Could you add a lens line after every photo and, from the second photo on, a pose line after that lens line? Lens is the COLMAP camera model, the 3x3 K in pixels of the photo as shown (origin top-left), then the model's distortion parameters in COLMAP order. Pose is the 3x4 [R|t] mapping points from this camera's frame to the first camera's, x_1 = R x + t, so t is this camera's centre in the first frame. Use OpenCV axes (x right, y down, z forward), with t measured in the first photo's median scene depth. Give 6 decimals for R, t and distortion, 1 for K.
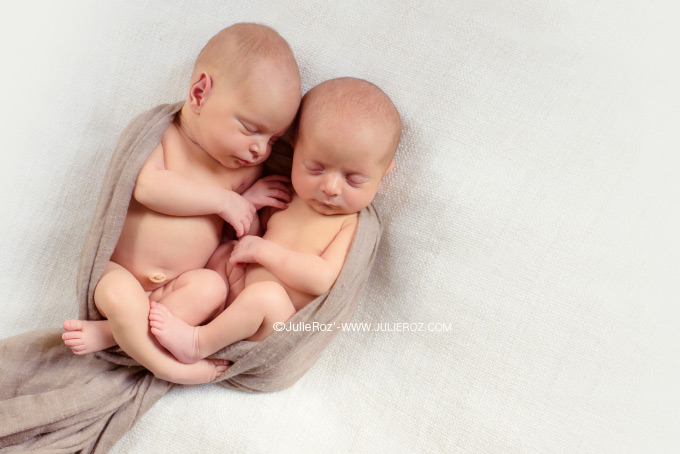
lens RADIAL K [[649.3, 0, 336.9], [0, 649.3, 240.7], [0, 0, 1]] dist [-0.121883, 0.281062]
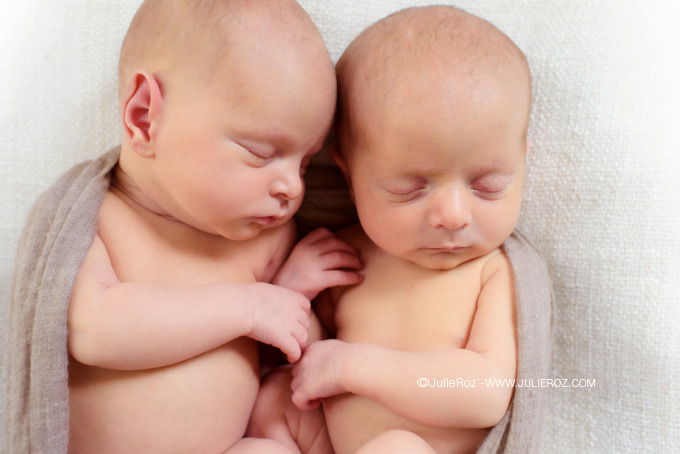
lens RADIAL K [[723.5, 0, 340.0], [0, 723.5, 227.0], [0, 0, 1]] dist [-0.017146, -0.007448]
pose [[0.951333, -0.306347, 0.033407, -0.111352], [0.308139, 0.947009, -0.090690, -0.047901], [-0.003854, 0.096570, 0.995319, 0.441694]]
